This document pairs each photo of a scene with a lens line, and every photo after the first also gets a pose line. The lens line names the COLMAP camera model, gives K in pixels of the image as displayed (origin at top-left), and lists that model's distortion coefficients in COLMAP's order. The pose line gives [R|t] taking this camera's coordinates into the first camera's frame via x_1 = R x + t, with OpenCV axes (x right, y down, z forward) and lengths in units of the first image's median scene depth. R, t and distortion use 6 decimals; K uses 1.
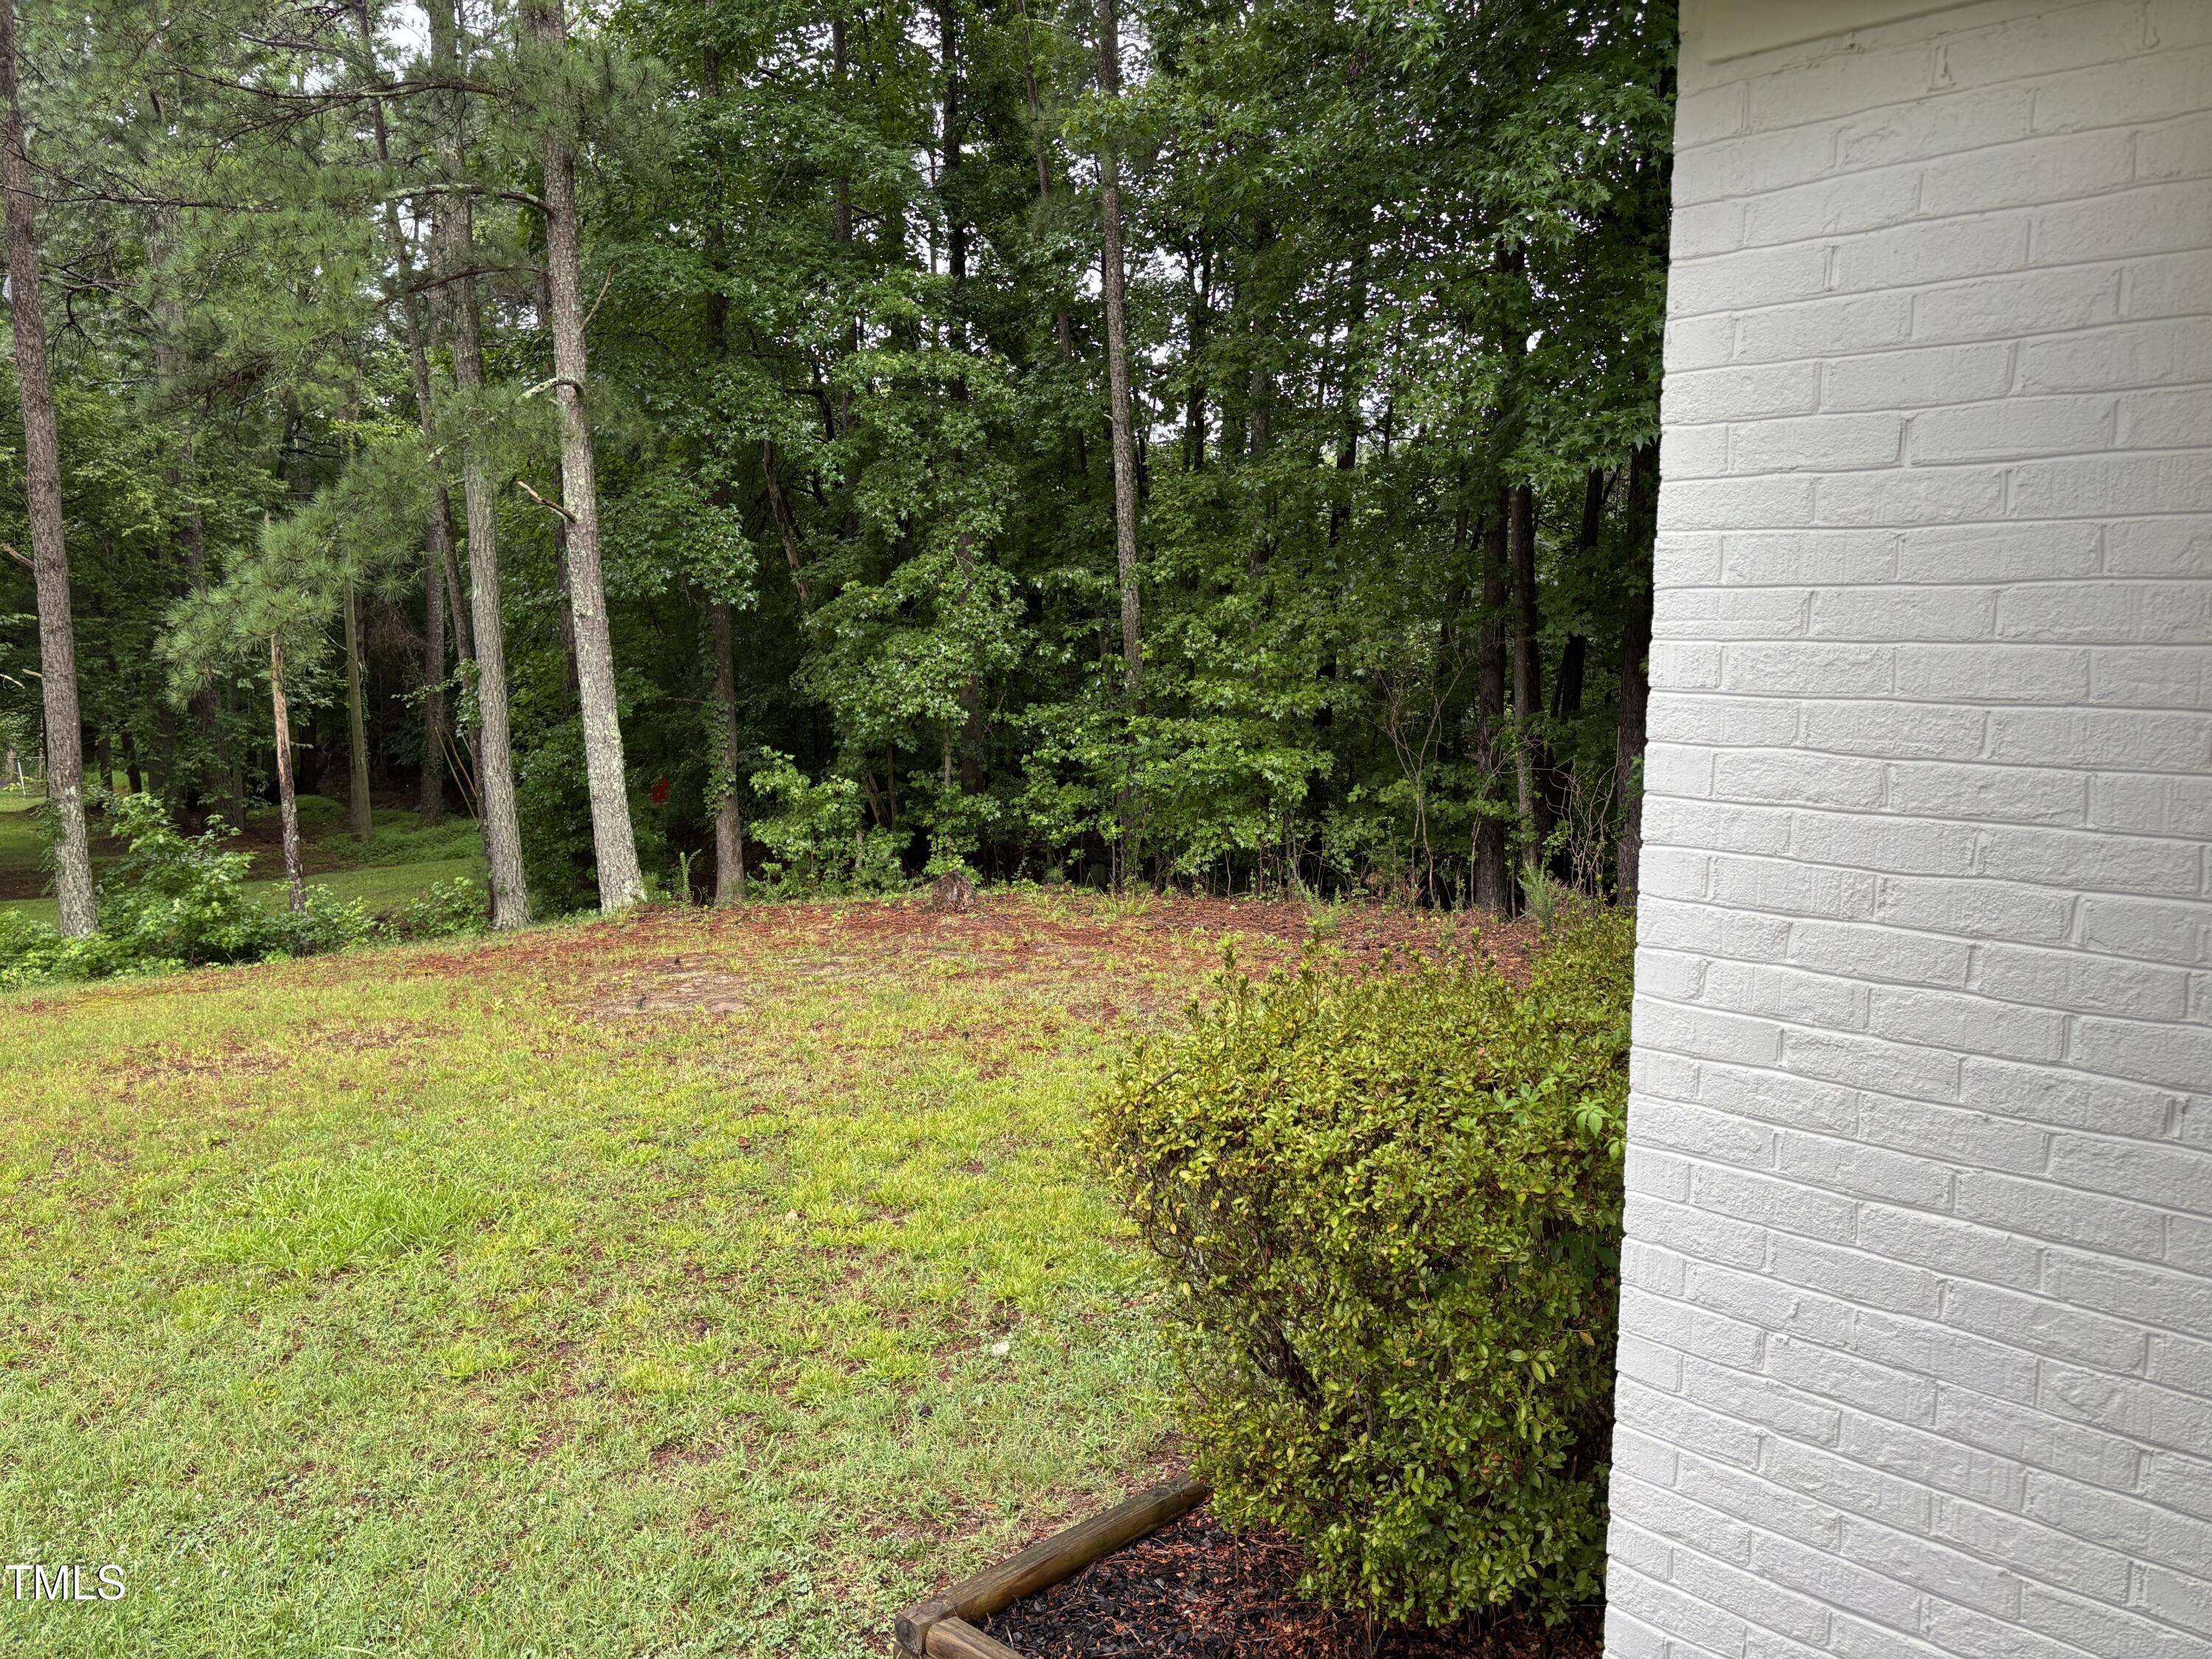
lens RADIAL K [[1666.1, 0, 1116.7], [0, 1666.1, 822.8], [0, 0, 1]] dist [0.059413, -0.066986]
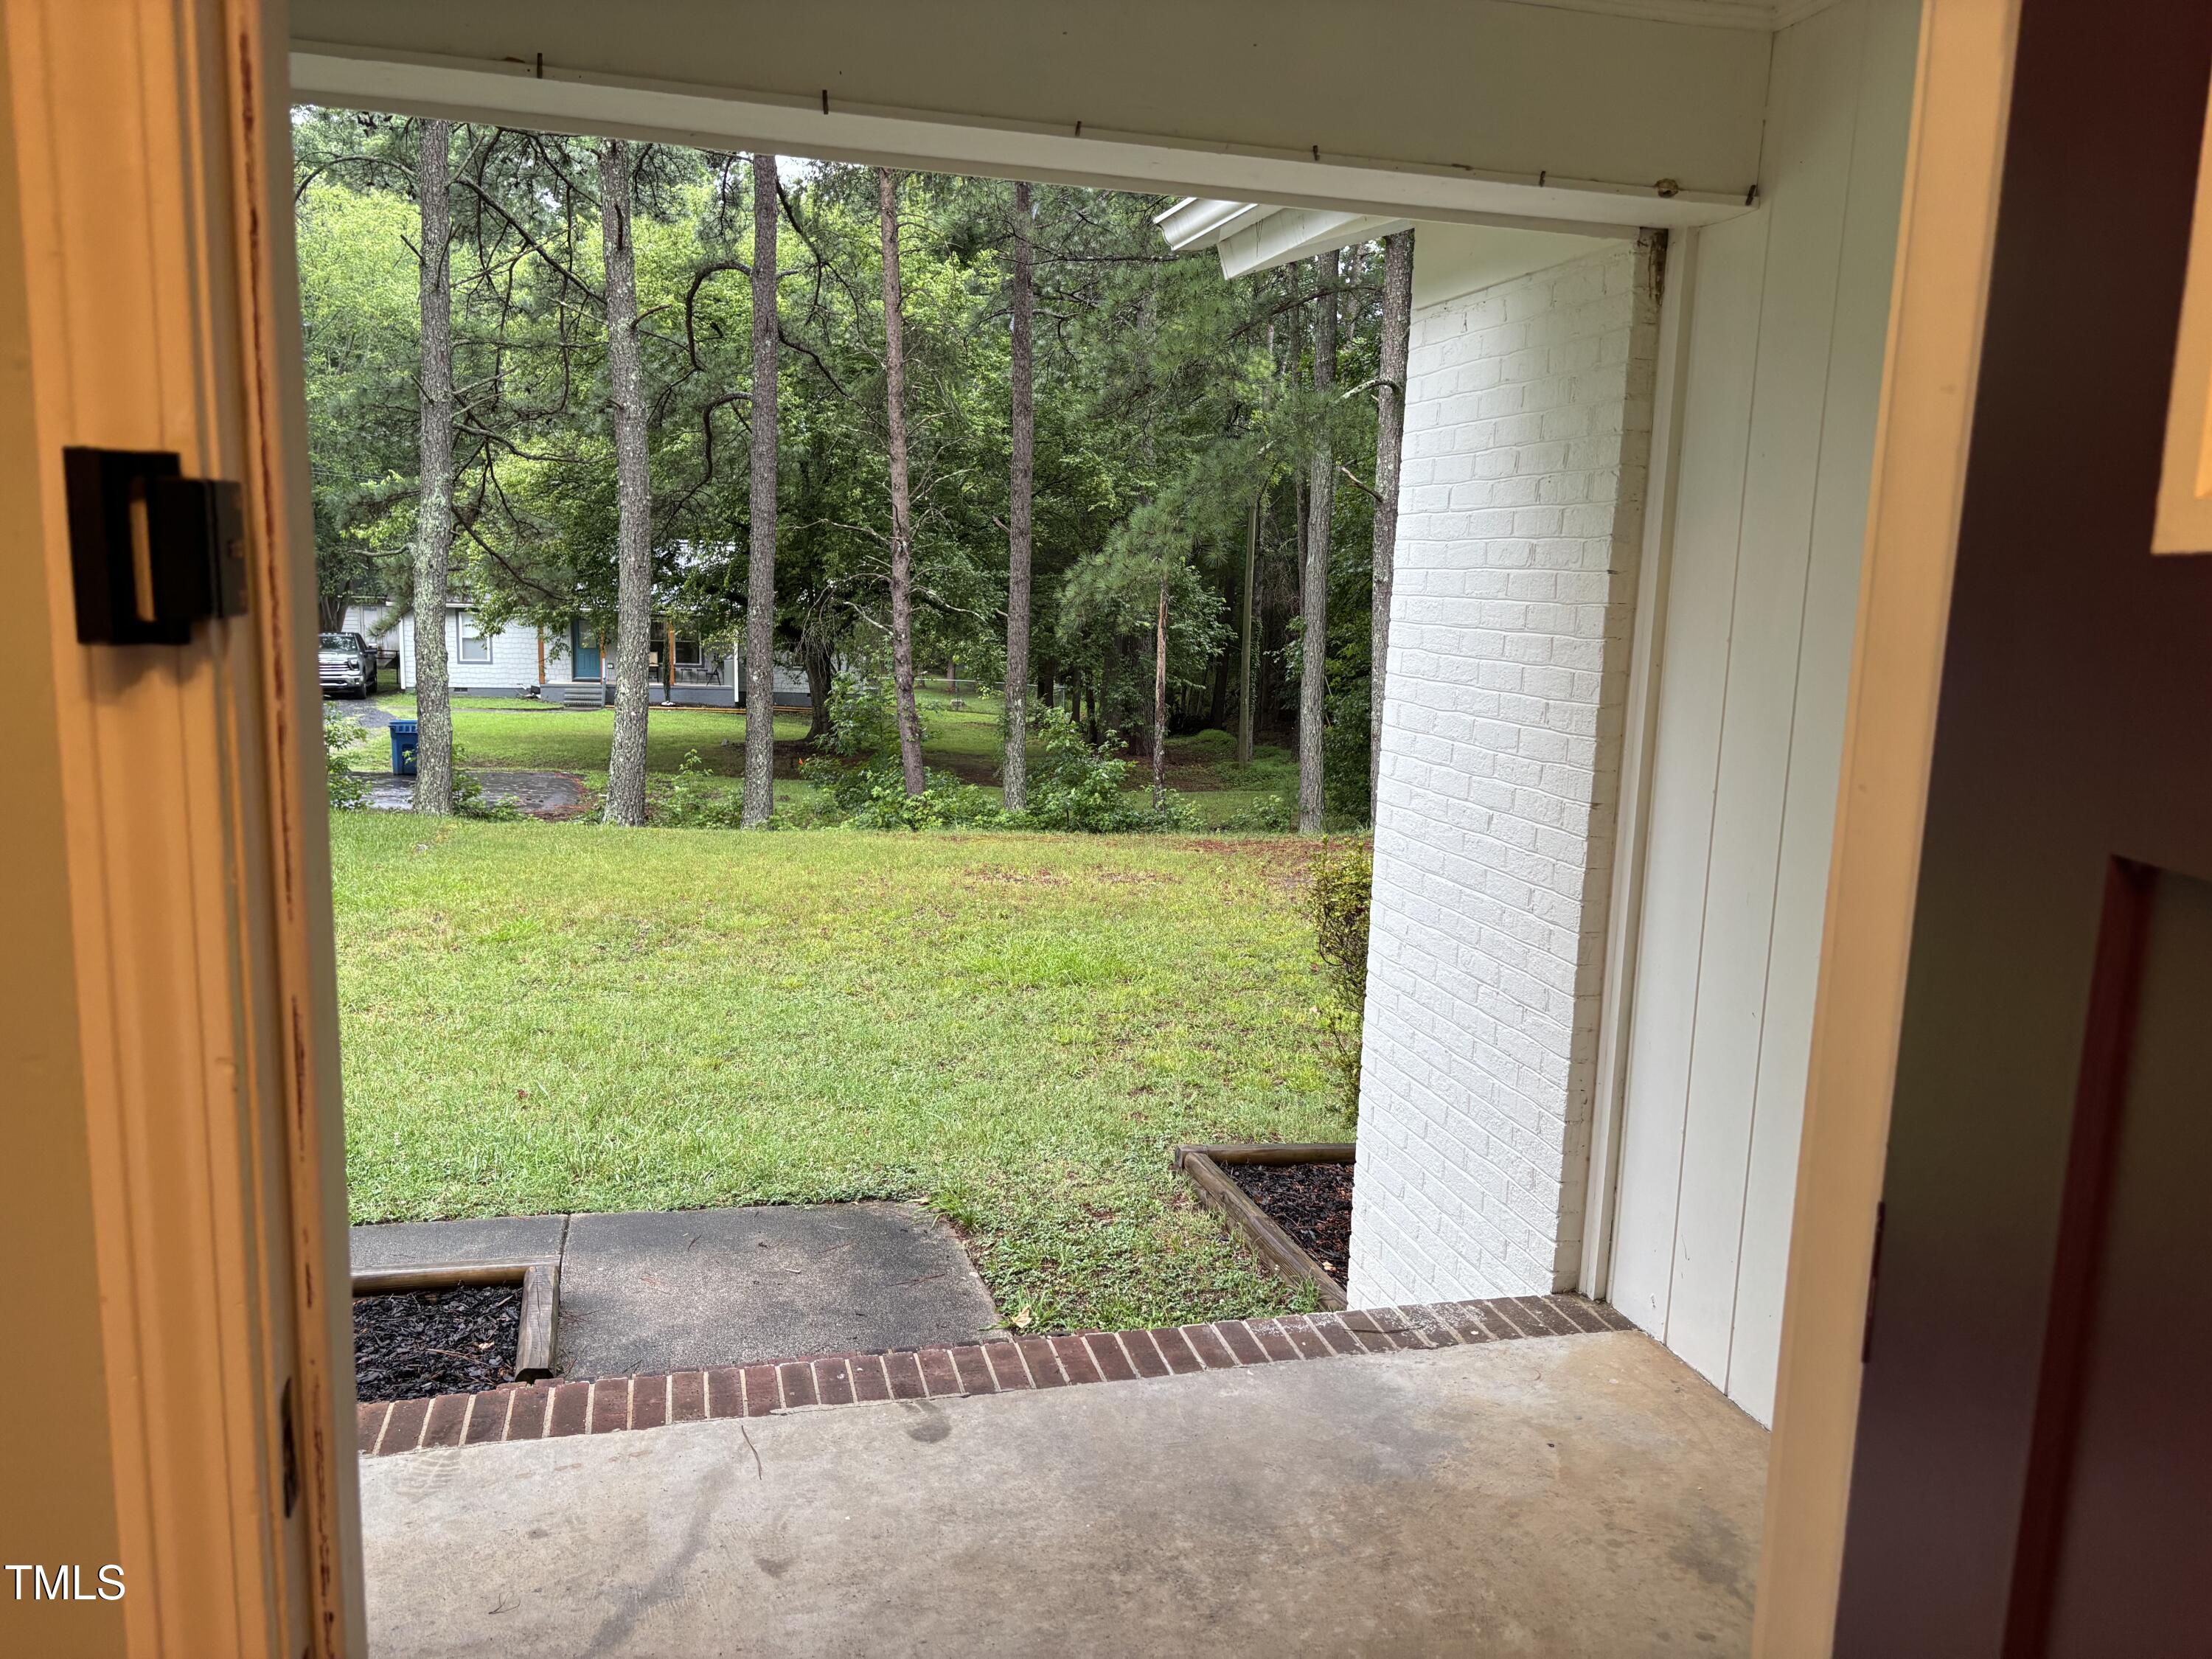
lens RADIAL K [[1666.1, 0, 1101.2], [0, 1666.1, 839.0], [0, 0, 1]] dist [0.059413, -0.066986]
pose [[0.852815, 0.107718, -0.510983, 0.148095], [-0.094099, 0.994176, 0.052529, 0.014953], [0.513665, 0.003285, 0.857984, -0.121785]]
